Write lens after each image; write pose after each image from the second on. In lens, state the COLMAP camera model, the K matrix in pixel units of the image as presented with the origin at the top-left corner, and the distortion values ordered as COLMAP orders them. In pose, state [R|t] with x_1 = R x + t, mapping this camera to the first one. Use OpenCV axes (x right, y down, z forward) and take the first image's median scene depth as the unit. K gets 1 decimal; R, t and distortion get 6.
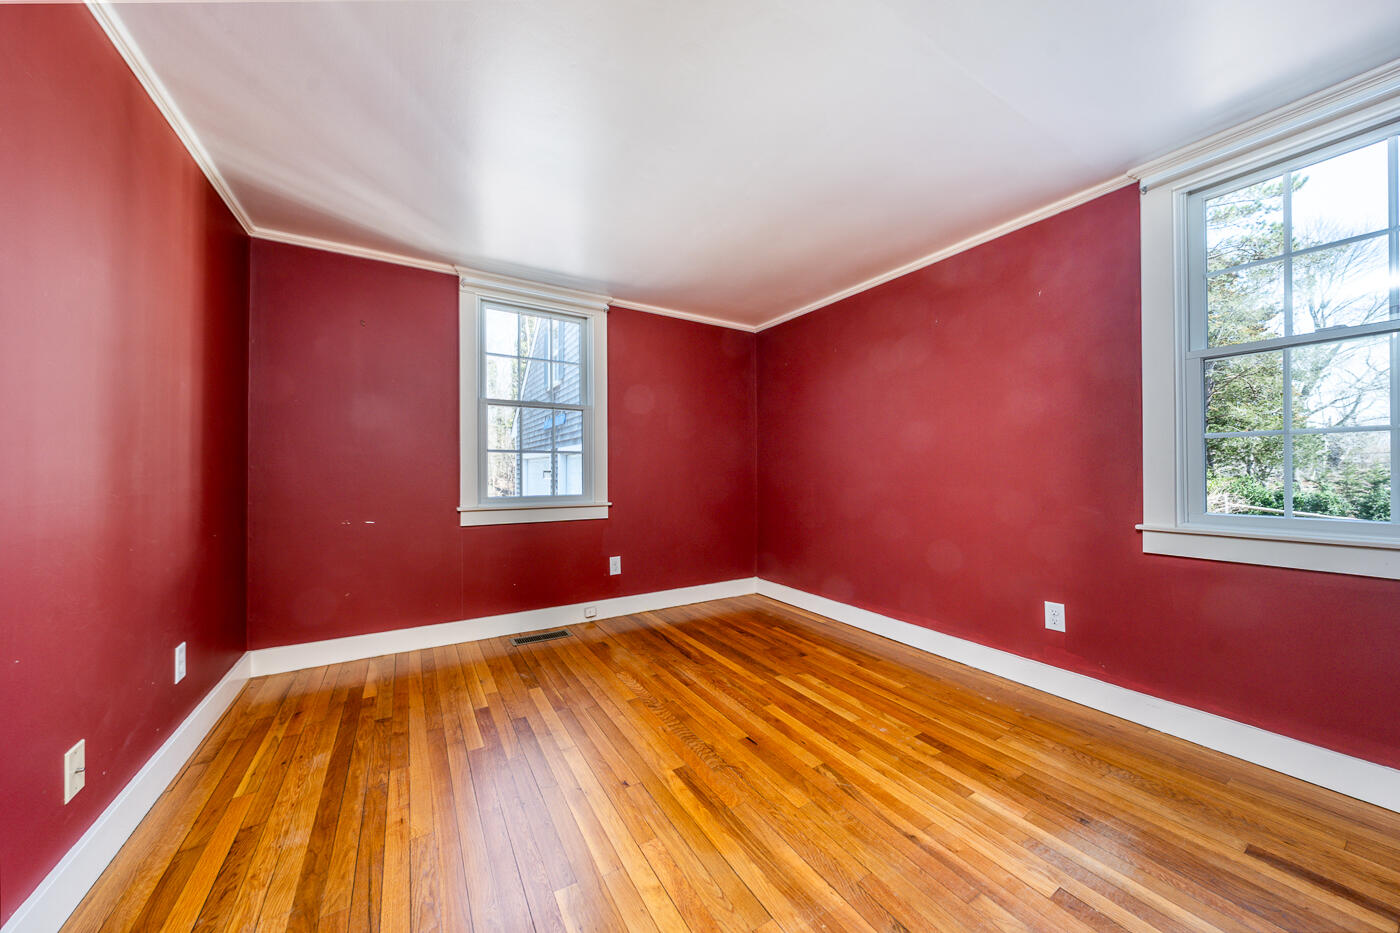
lens RADIAL K [[484.1, 0, 707.2], [0, 484.1, 469.1], [0, 0, 1]] dist [-0.008744, 0.000015]
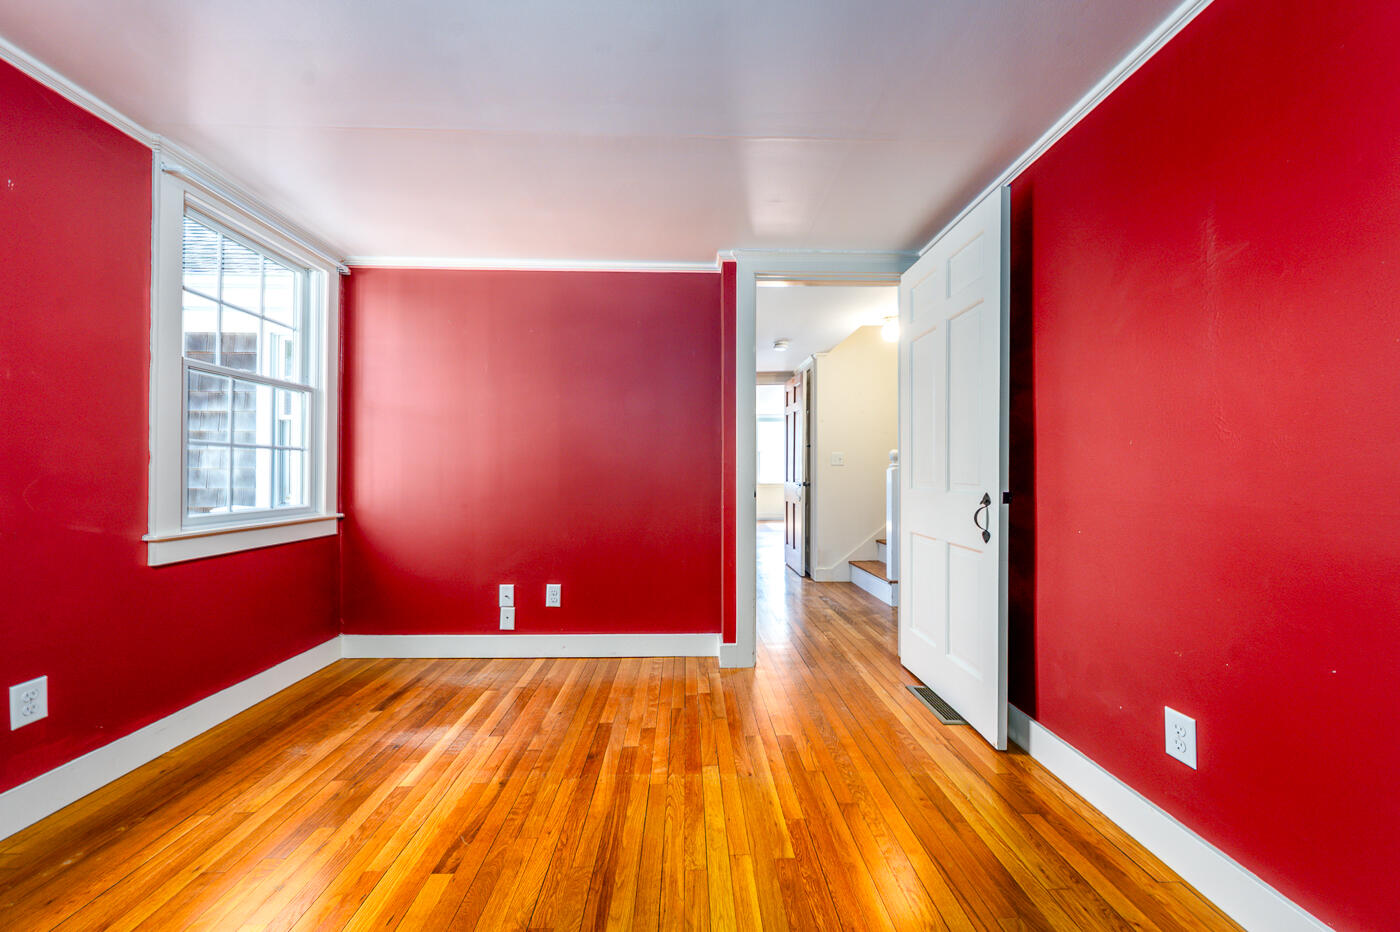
lens RADIAL K [[484.1, 0, 704.0], [0, 484.1, 470.6], [0, 0, 1]] dist [-0.008744, 0.000015]
pose [[-0.866782, 0.006379, 0.498647, -0.601636], [-0.001500, 0.999880, -0.015398, 0.012742], [-0.498685, -0.014094, -0.866669, 1.794609]]
